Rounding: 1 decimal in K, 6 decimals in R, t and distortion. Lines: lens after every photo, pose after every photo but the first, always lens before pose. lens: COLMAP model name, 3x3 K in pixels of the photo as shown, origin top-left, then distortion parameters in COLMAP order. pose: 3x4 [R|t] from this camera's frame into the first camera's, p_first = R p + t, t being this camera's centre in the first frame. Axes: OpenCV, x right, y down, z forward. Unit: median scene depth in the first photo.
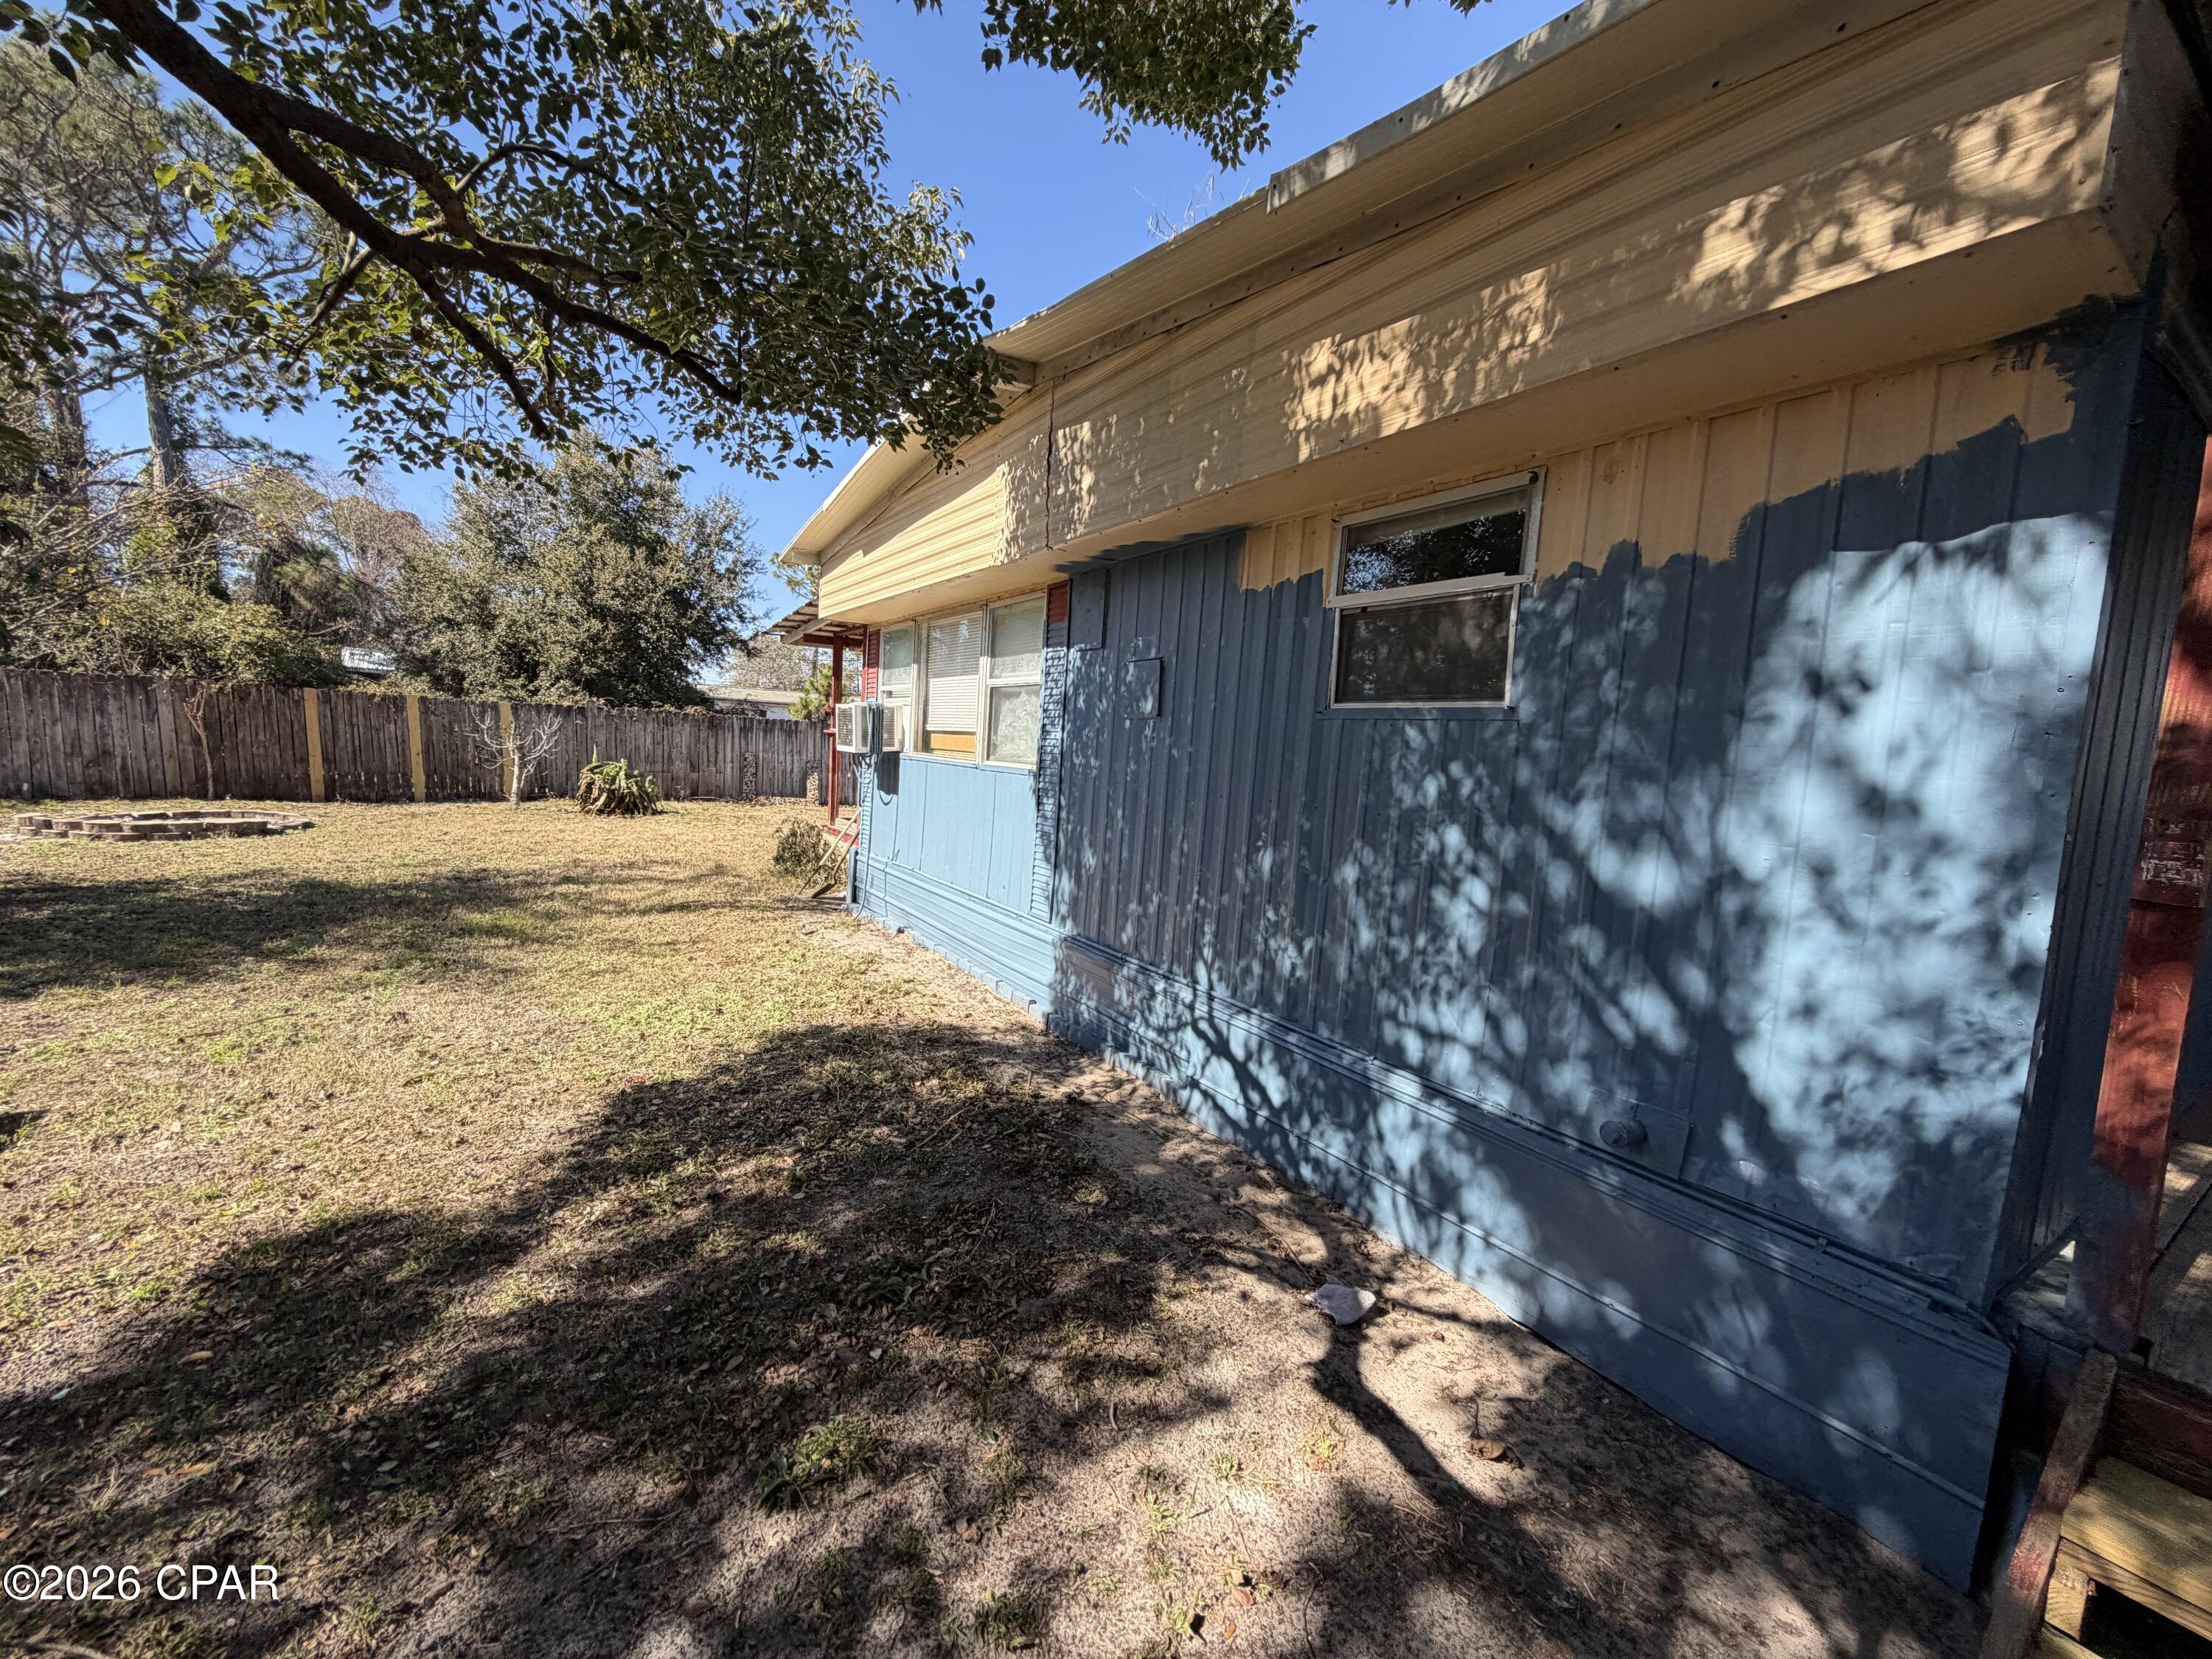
lens RADIAL K [[877.0, 0, 1100.2], [0, 877.0, 823.5], [0, 0, 1]] dist [-0.004741, 0.000248]
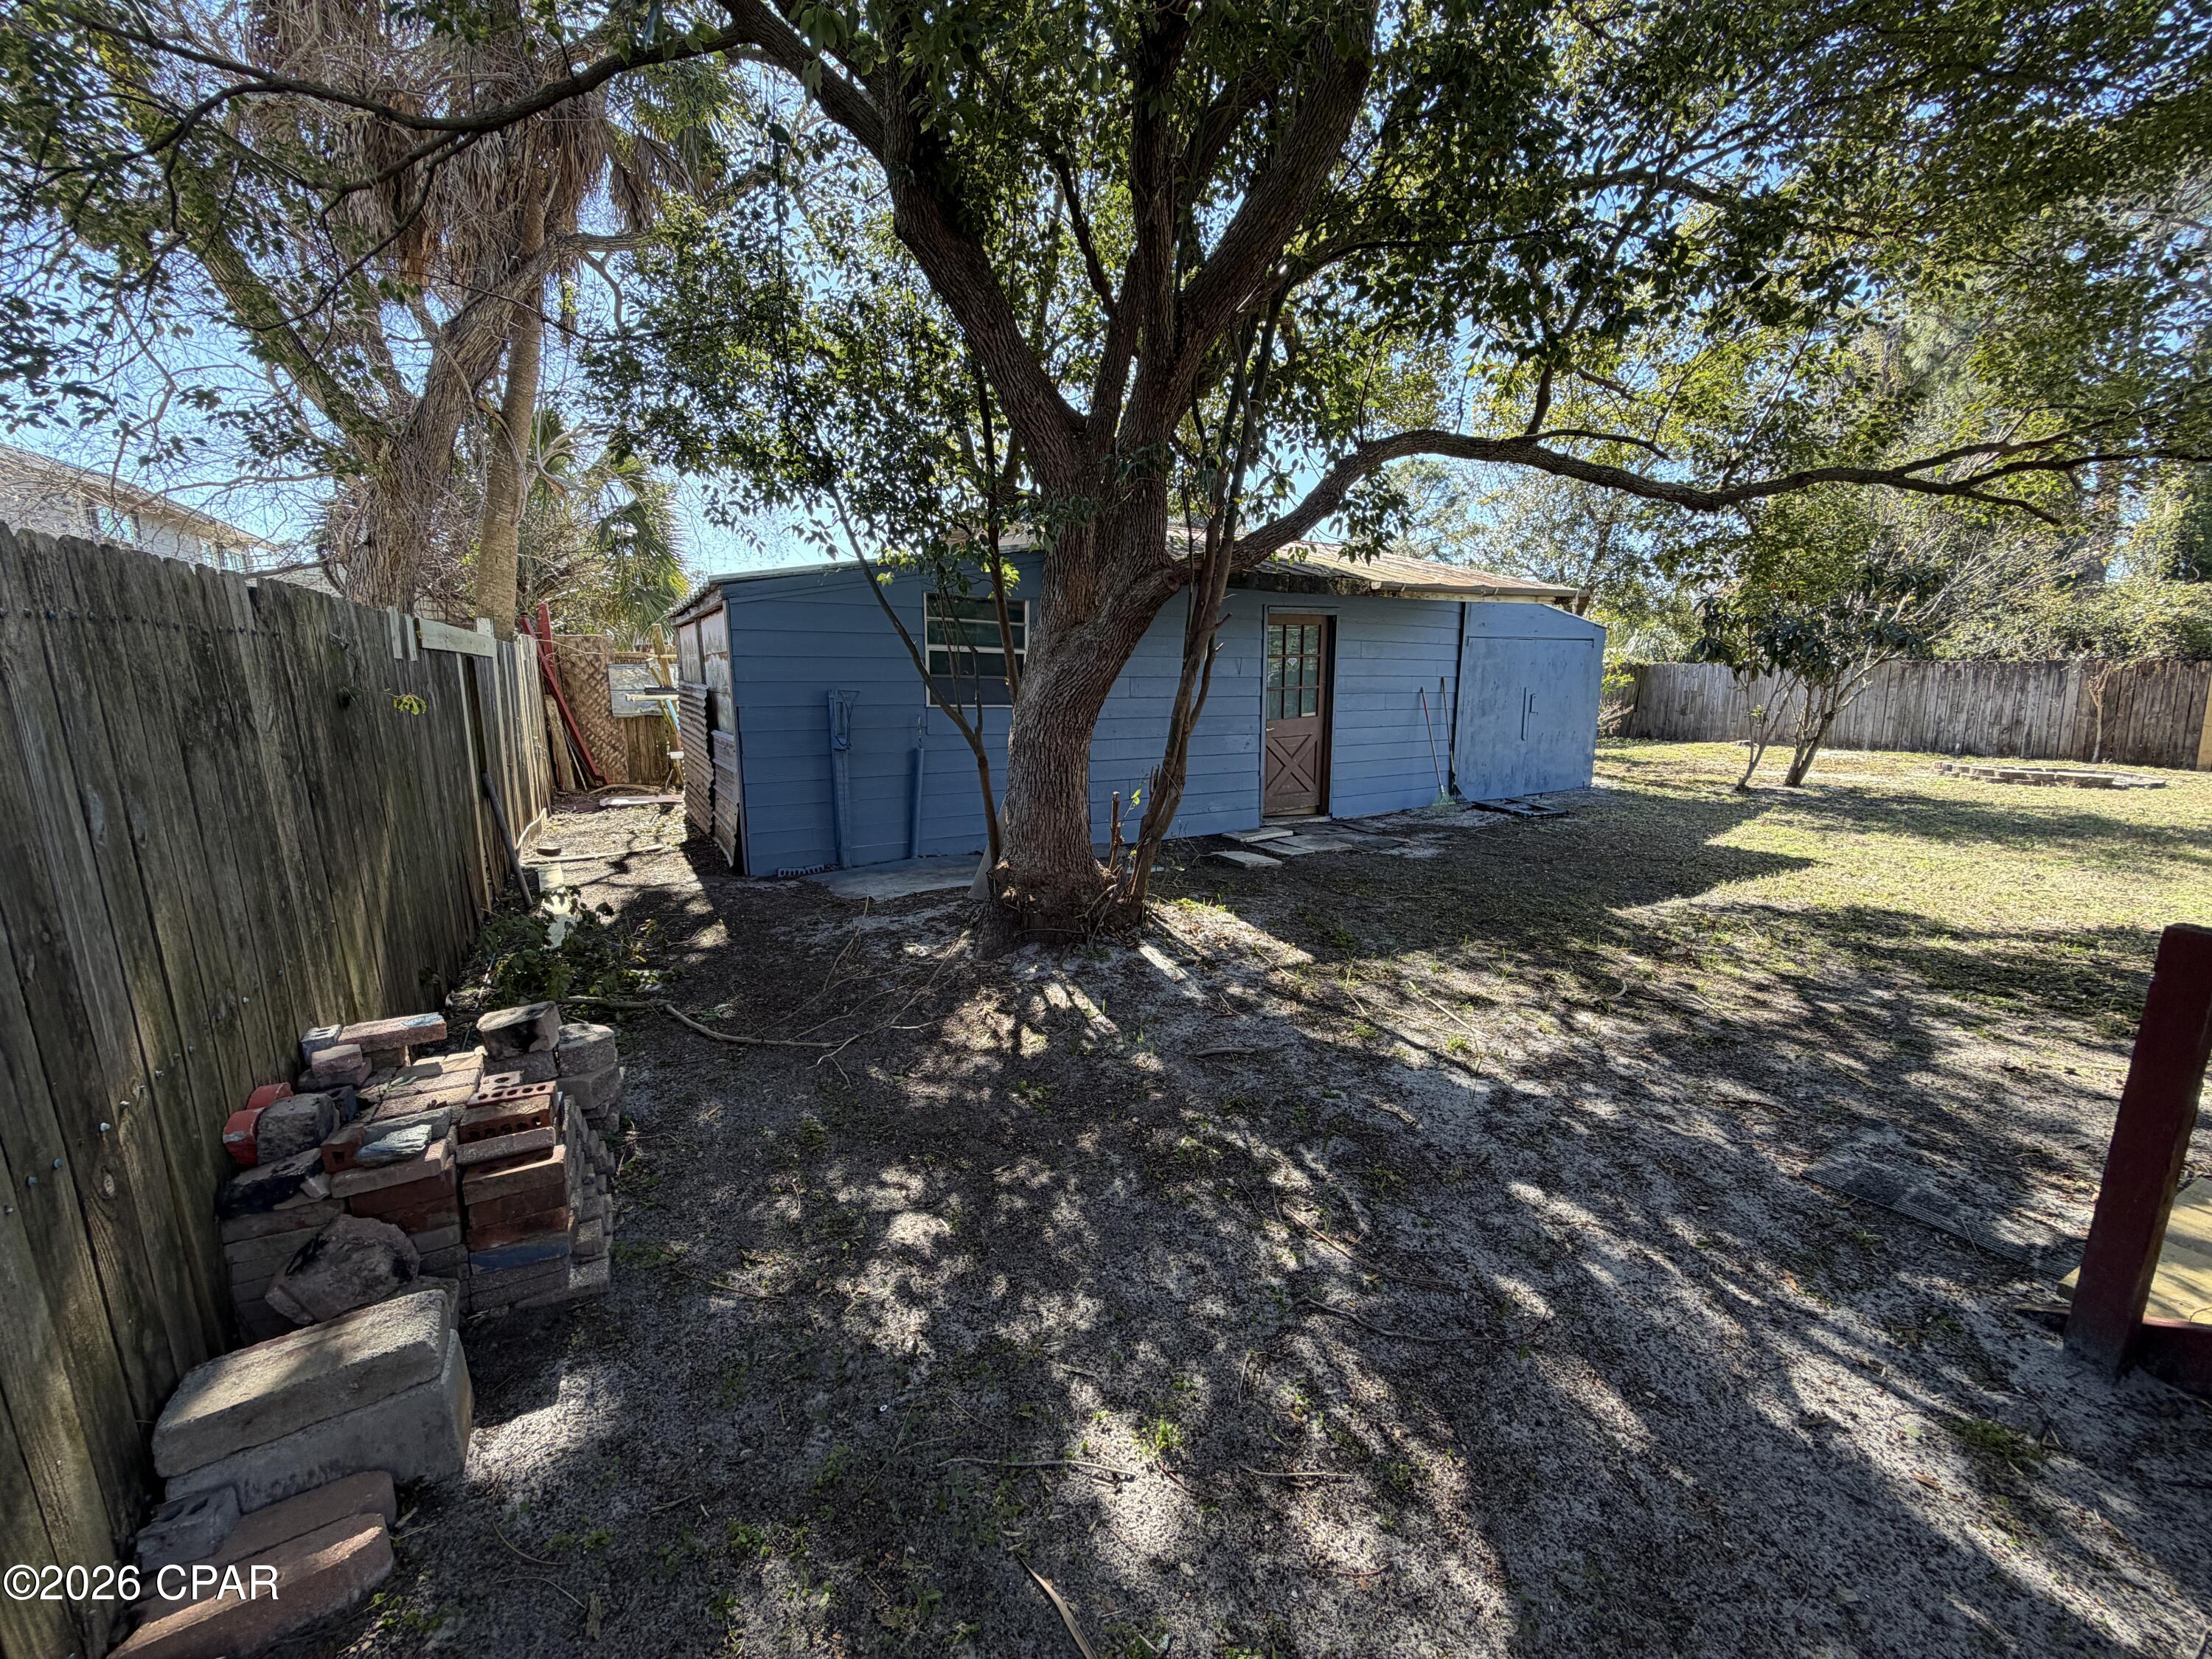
lens RADIAL K [[877.0, 0, 1103.5], [0, 877.0, 835.7], [0, 0, 1]] dist [-0.004741, 0.000248]
pose [[-0.135515, 0.122667, -0.983152, 0.288873], [-0.095007, 0.986124, 0.136133, 0.032166], [0.986210, 0.111854, -0.121981, -0.137414]]
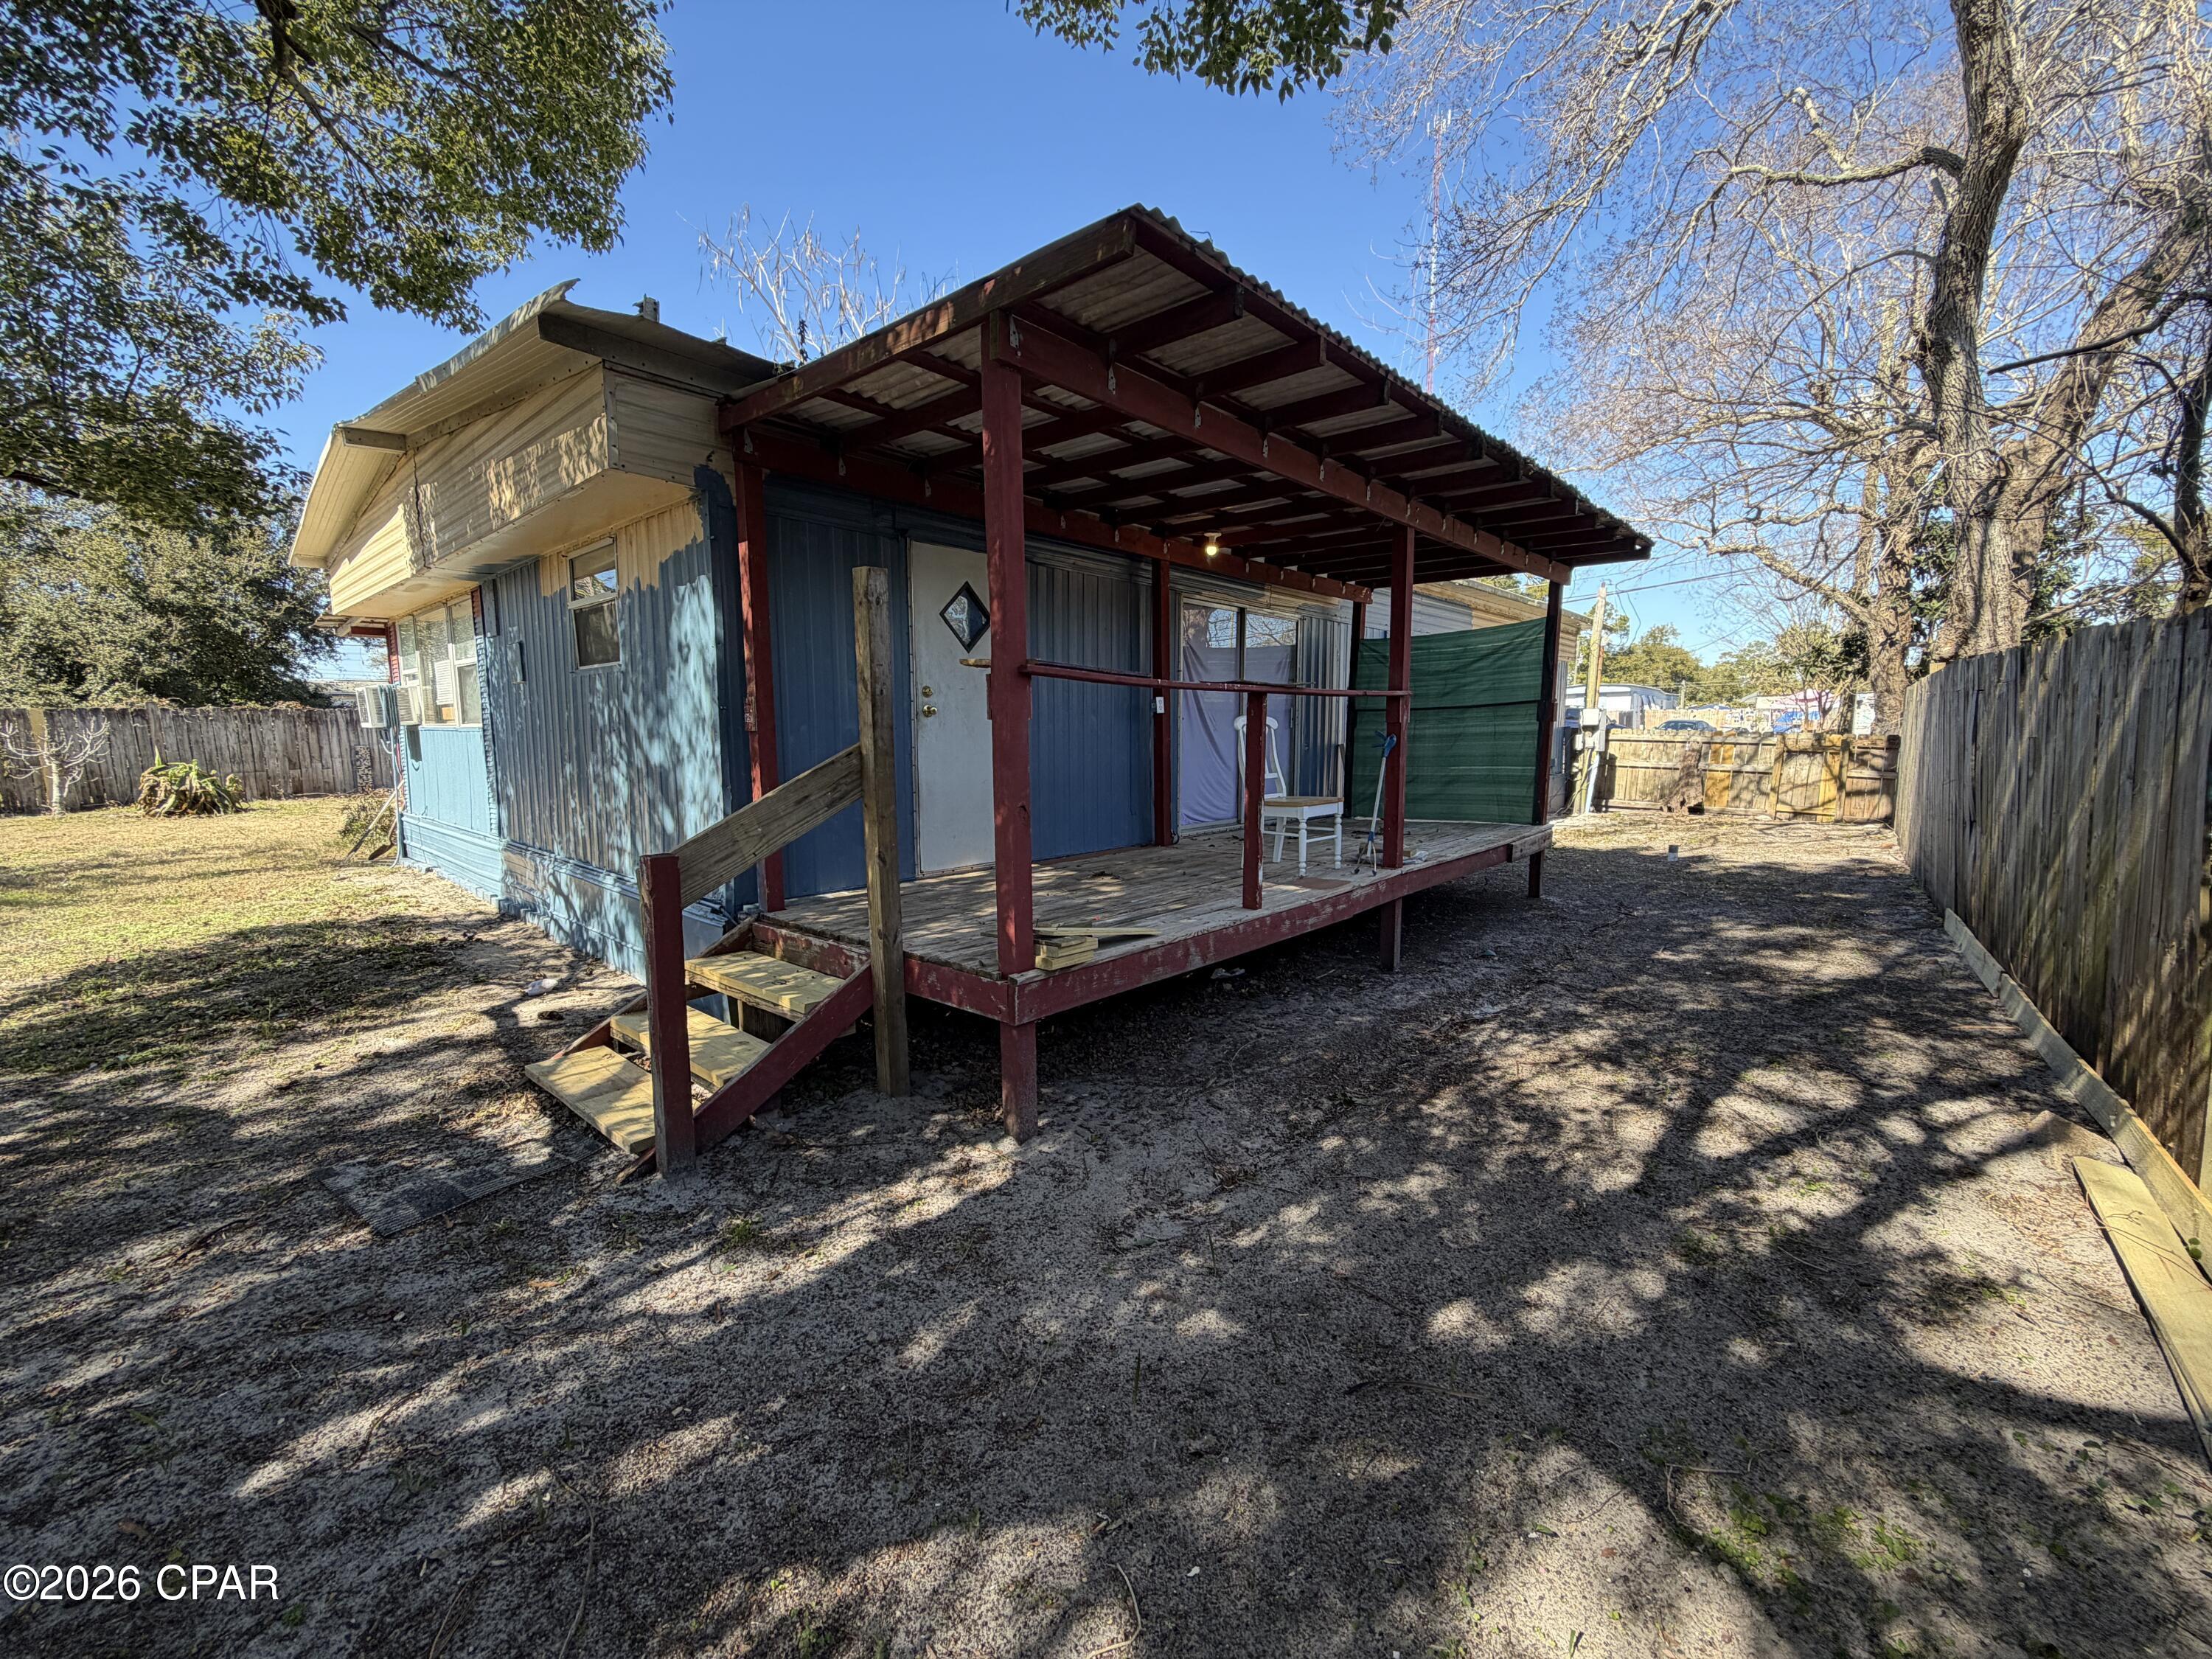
lens RADIAL K [[877.0, 0, 1101.1], [0, 877.0, 823.7], [0, 0, 1]] dist [-0.004741, 0.000248]
pose [[0.963962, -0.093144, 0.249201, 0.187154], [0.084344, 0.995384, 0.045785, 0.039838], [-0.252315, -0.023117, 0.967369, -0.205961]]
